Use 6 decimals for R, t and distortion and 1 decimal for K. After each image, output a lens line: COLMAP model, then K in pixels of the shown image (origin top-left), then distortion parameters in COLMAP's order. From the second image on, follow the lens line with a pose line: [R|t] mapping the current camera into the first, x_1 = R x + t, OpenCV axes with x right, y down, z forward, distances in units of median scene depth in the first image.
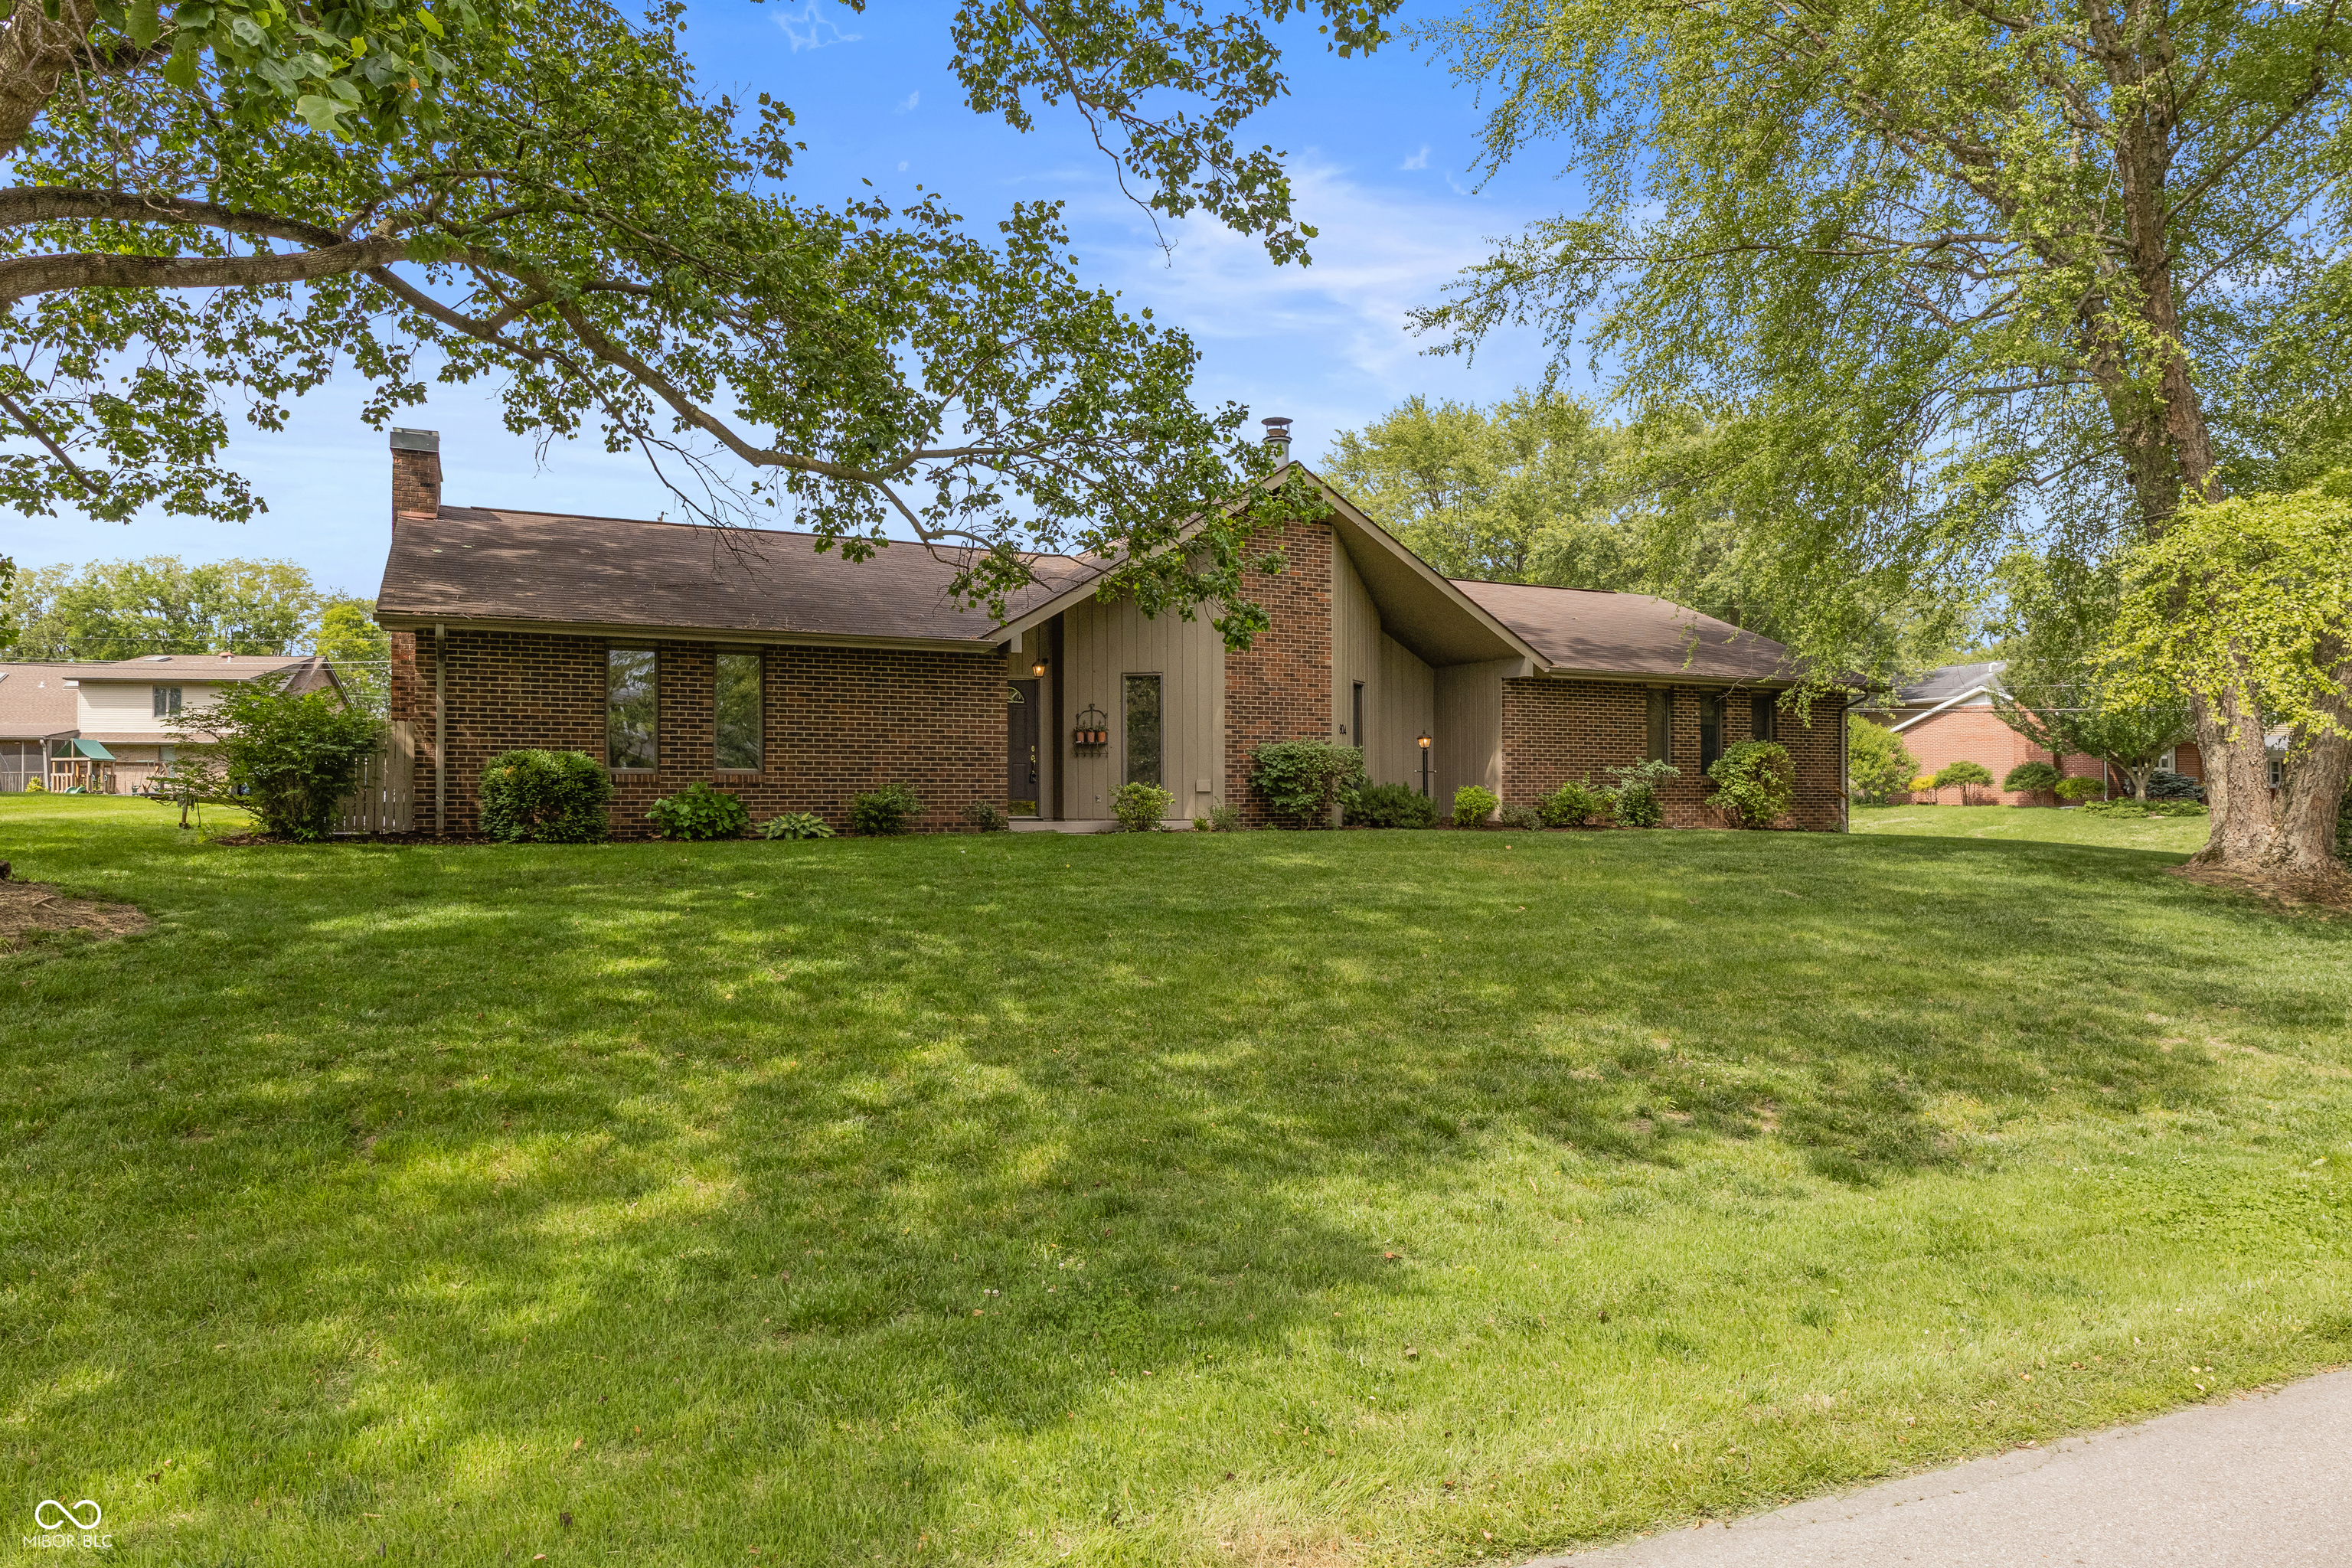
lens RADIAL K [[1410.5, 0, 1176.0], [0, 1410.5, 784.0], [0, 0, 1]] dist [0.000012, 0.000001]
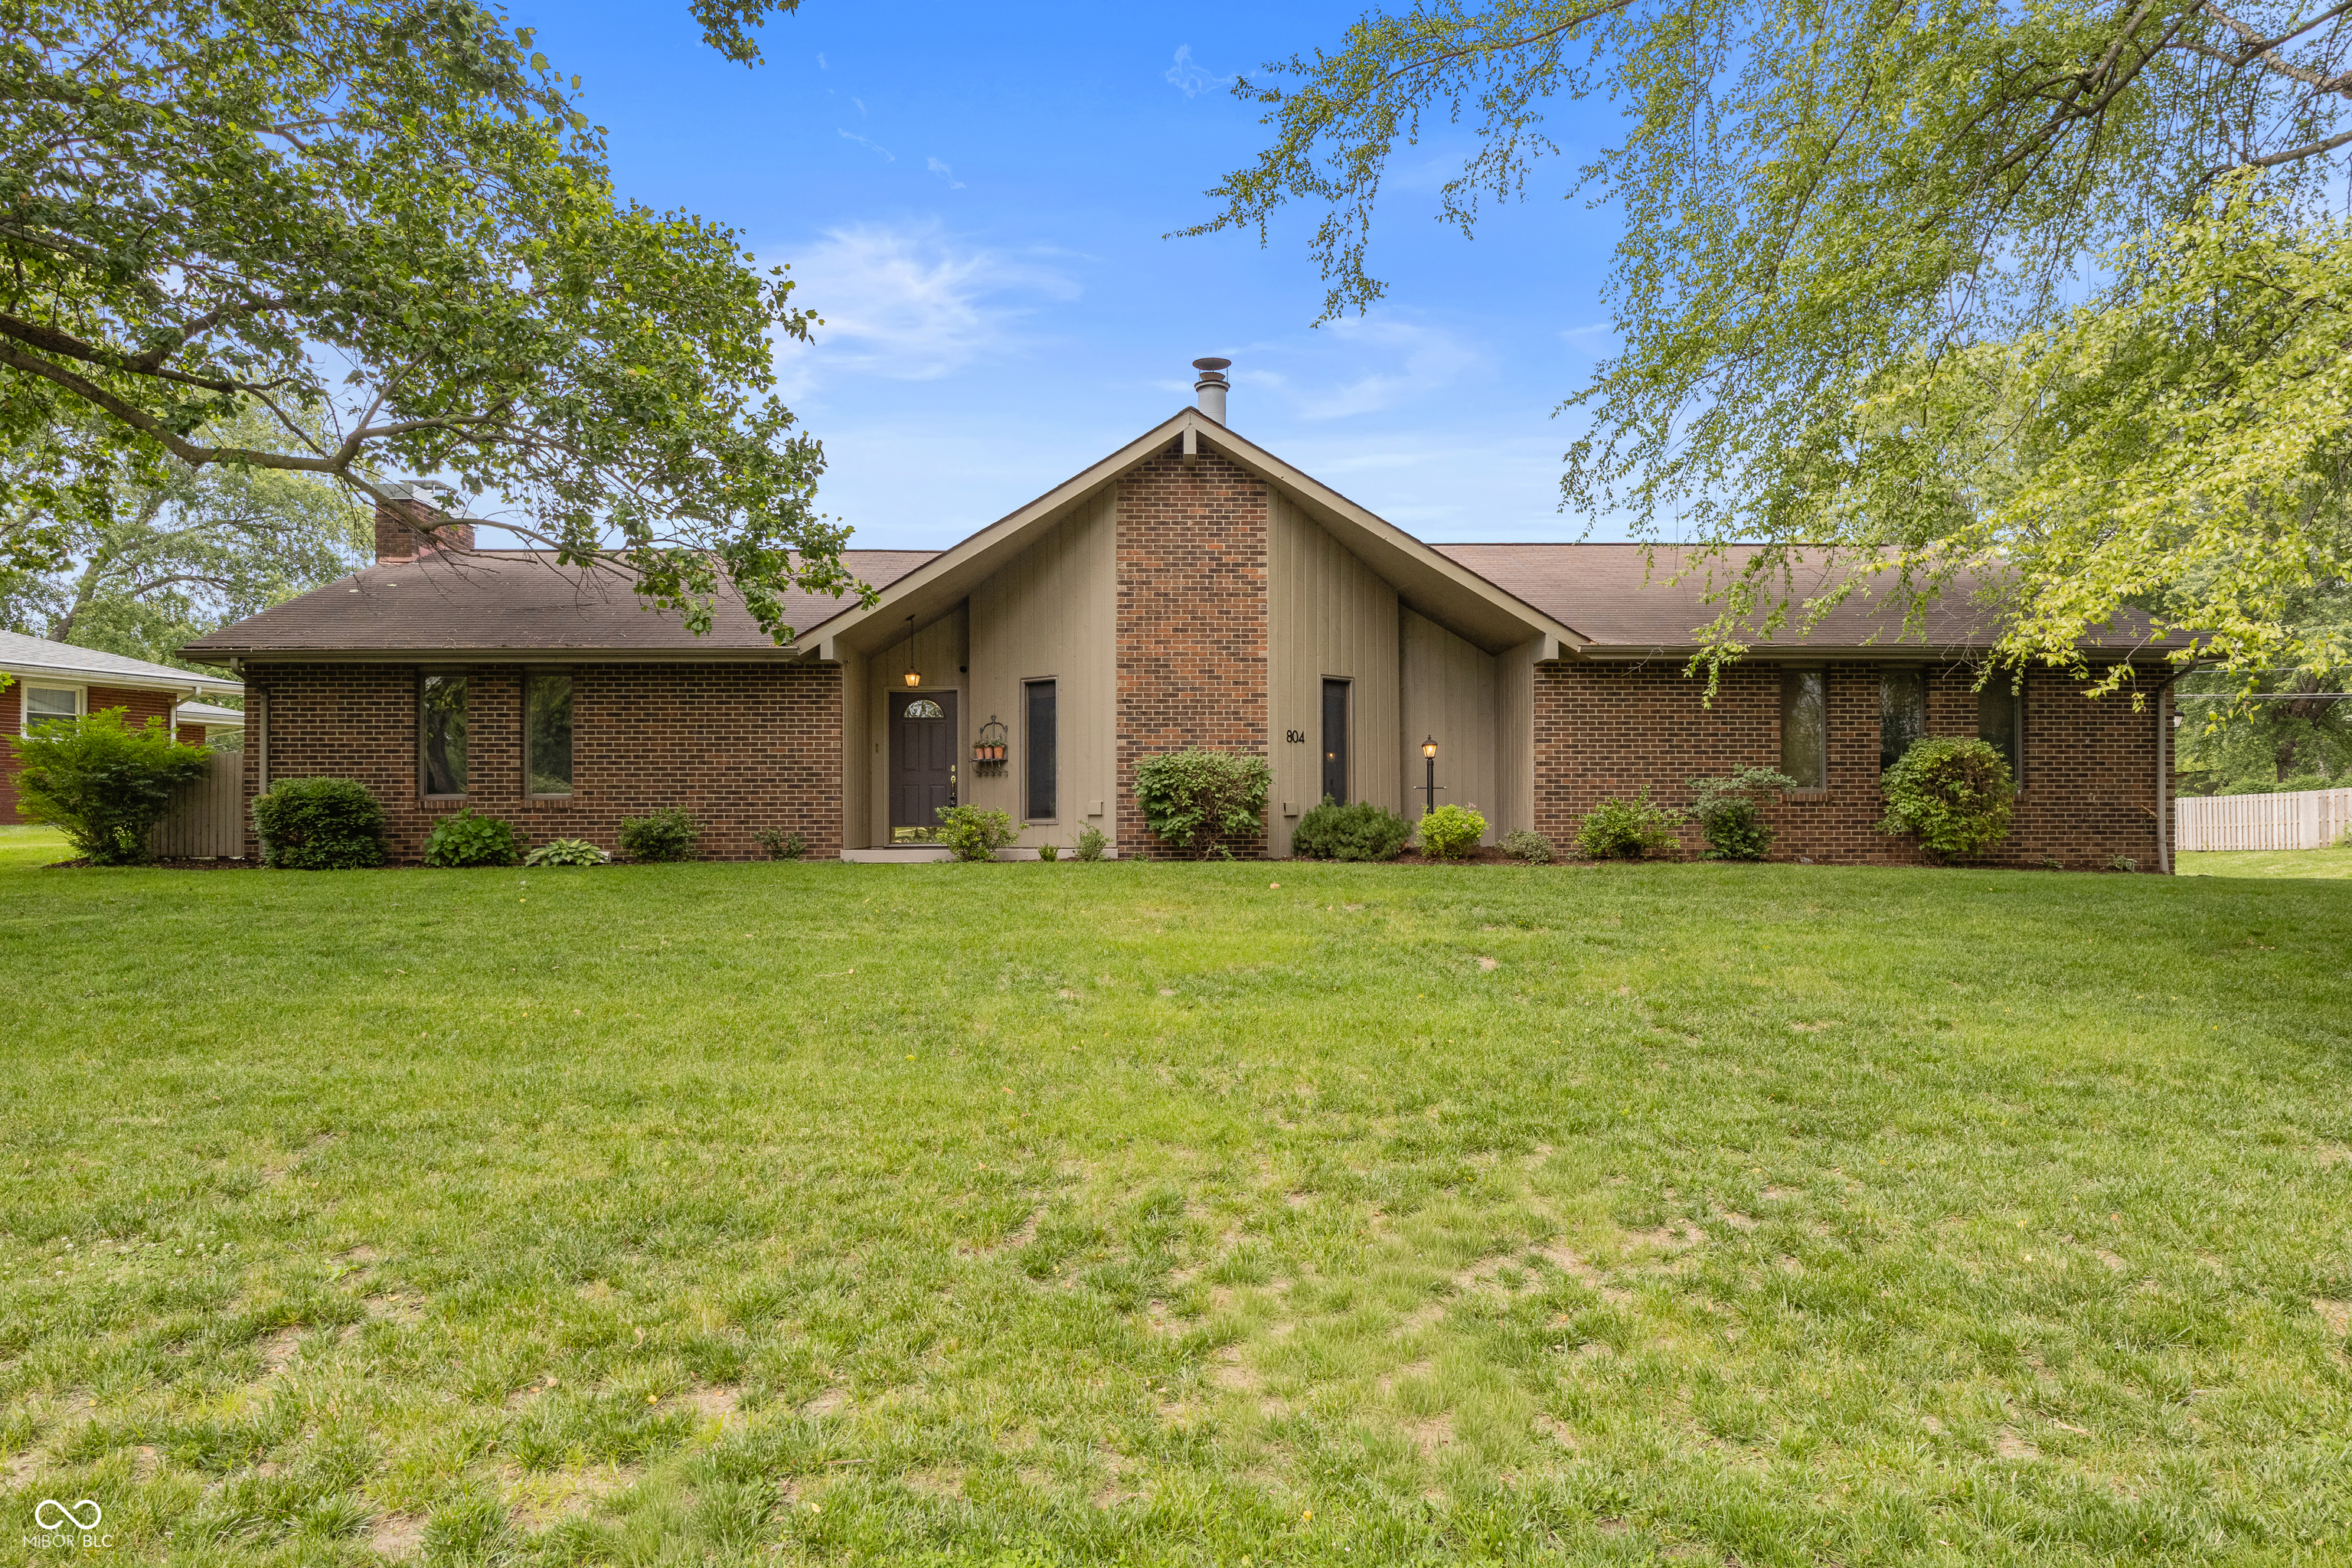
lens RADIAL K [[1431.0, 0, 1177.8], [0, 1431.0, 838.1], [0, 0, 1]] dist [-0.001678, -0.000097]
pose [[0.913559, 0.000936, -0.406704, 0.407212], [0.007004, 0.999813, 0.018033, 0.004270], [0.406645, -0.019323, 0.913382, 0.238031]]
